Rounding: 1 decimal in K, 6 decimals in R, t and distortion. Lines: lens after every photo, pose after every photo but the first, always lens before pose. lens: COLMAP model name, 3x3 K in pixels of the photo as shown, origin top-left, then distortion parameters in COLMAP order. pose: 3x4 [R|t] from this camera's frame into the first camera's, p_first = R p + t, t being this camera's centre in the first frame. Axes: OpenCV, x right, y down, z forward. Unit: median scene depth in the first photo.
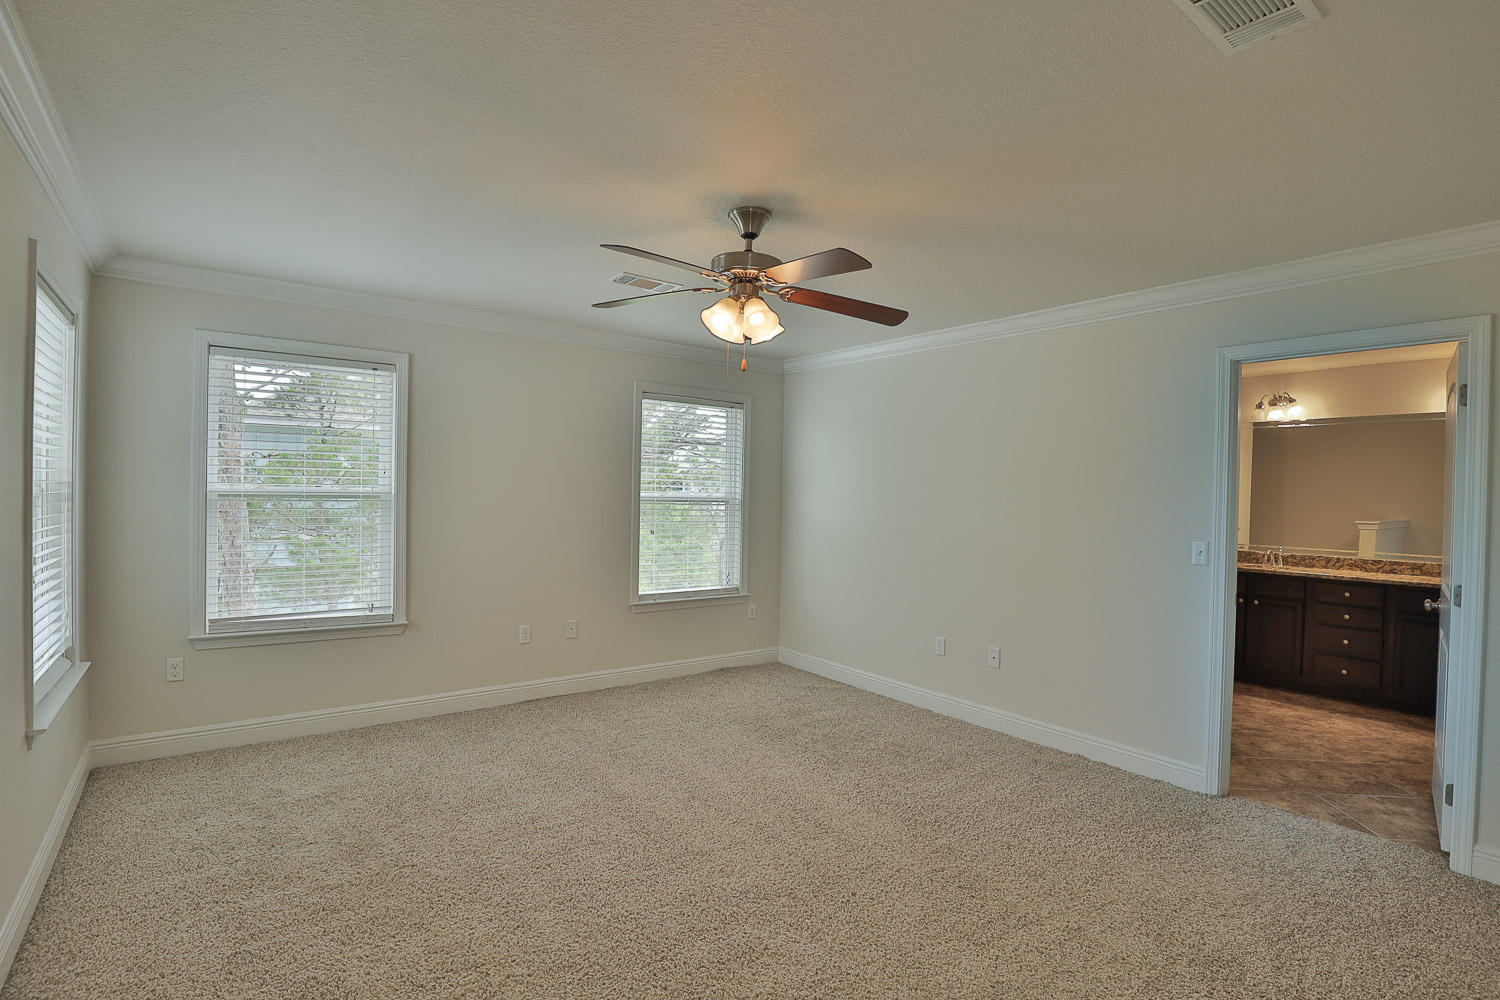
lens RADIAL K [[725.9, 0, 754.7], [0, 725.9, 499.0], [0, 0, 1]] dist [-0.027821, 0.008464]
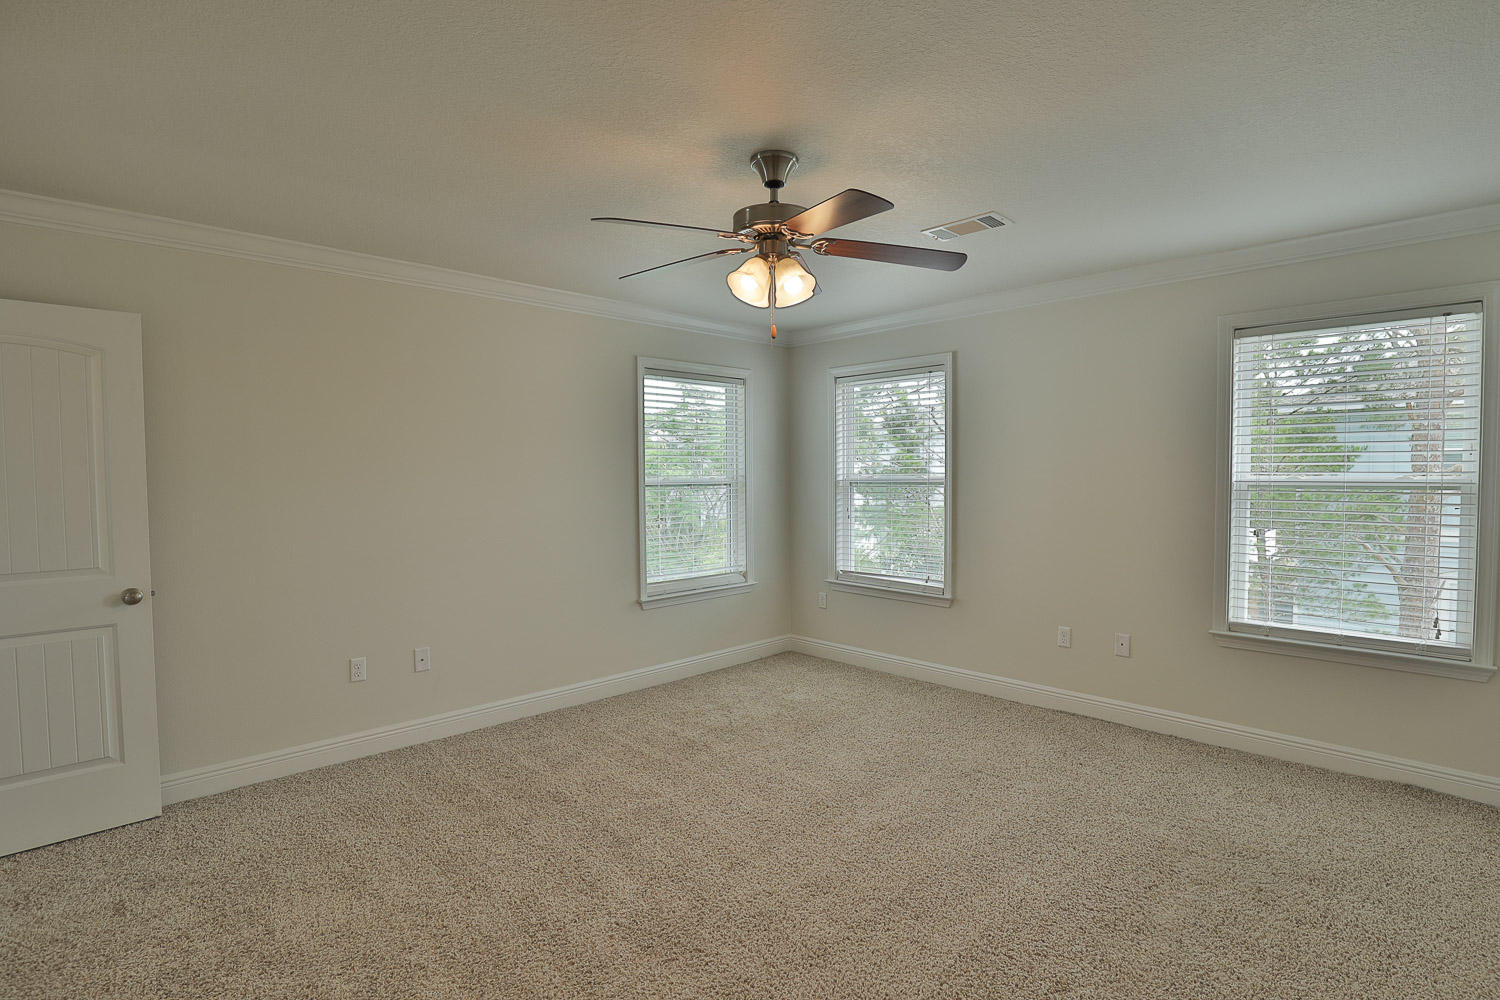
lens RADIAL K [[725.9, 0, 754.7], [0, 725.9, 499.0], [0, 0, 1]] dist [-0.027821, 0.008464]
pose [[0.137444, 0.013485, -0.990418, 0.591626], [-0.001311, 0.999909, 0.013432, 0.006956], [0.990509, -0.000547, 0.137449, 0.582429]]
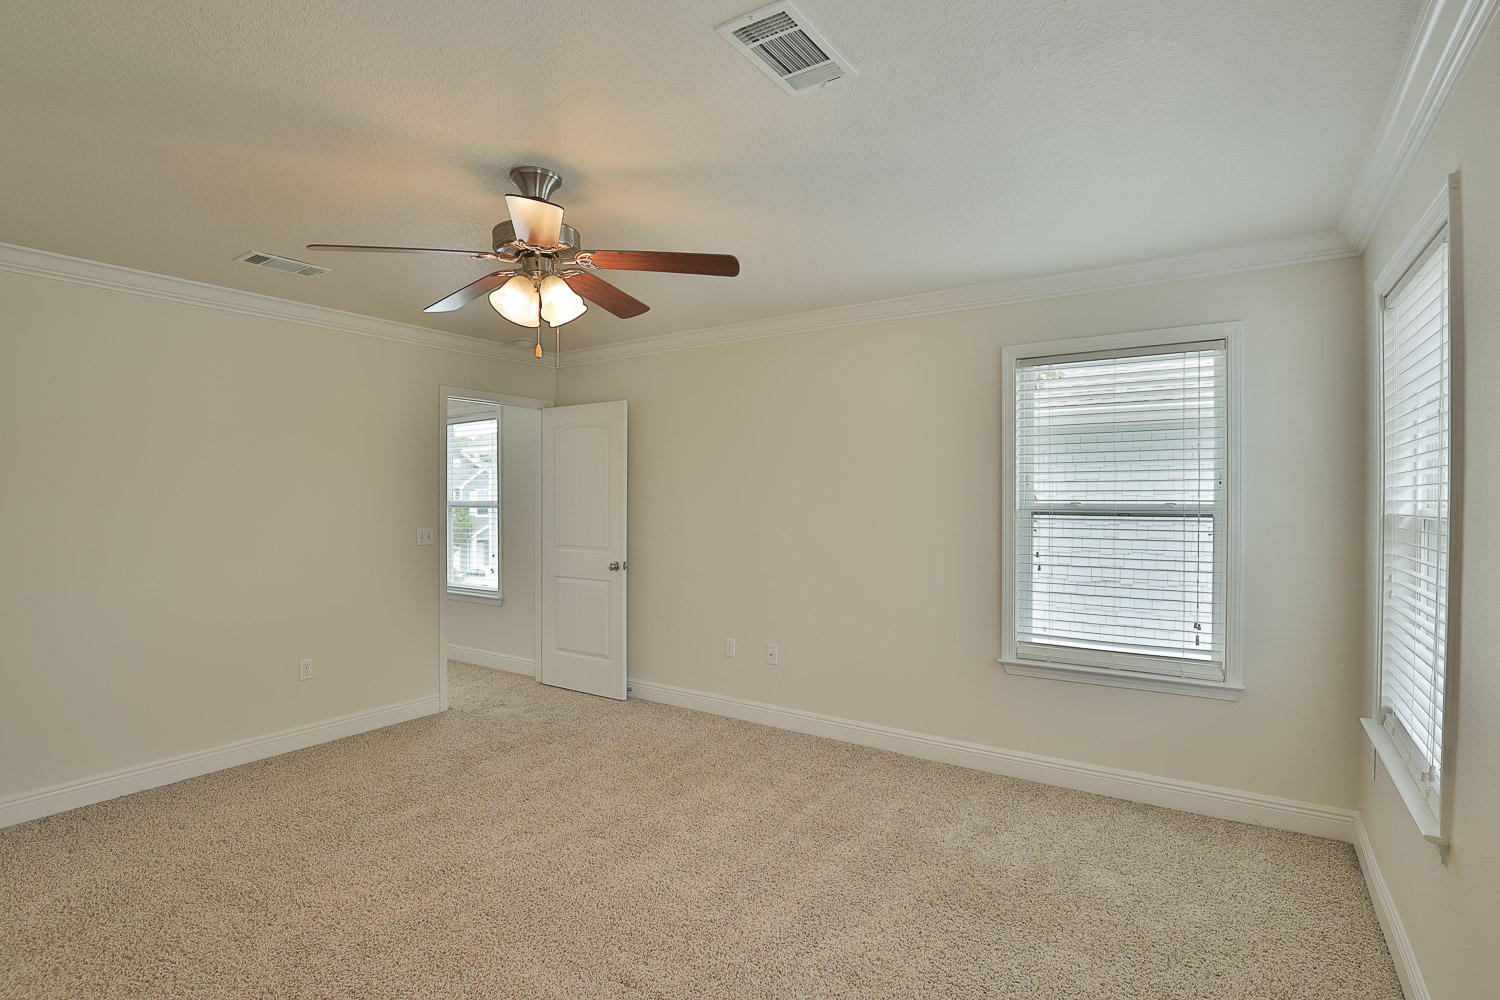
lens RADIAL K [[725.9, 0, 754.7], [0, 725.9, 499.0], [0, 0, 1]] dist [-0.027821, 0.008464]
pose [[-0.937529, -0.022691, -0.347167, 0.024717], [-0.025577, 0.999666, 0.003734, -0.010274], [0.346966, 0.012380, -0.937796, 1.293131]]
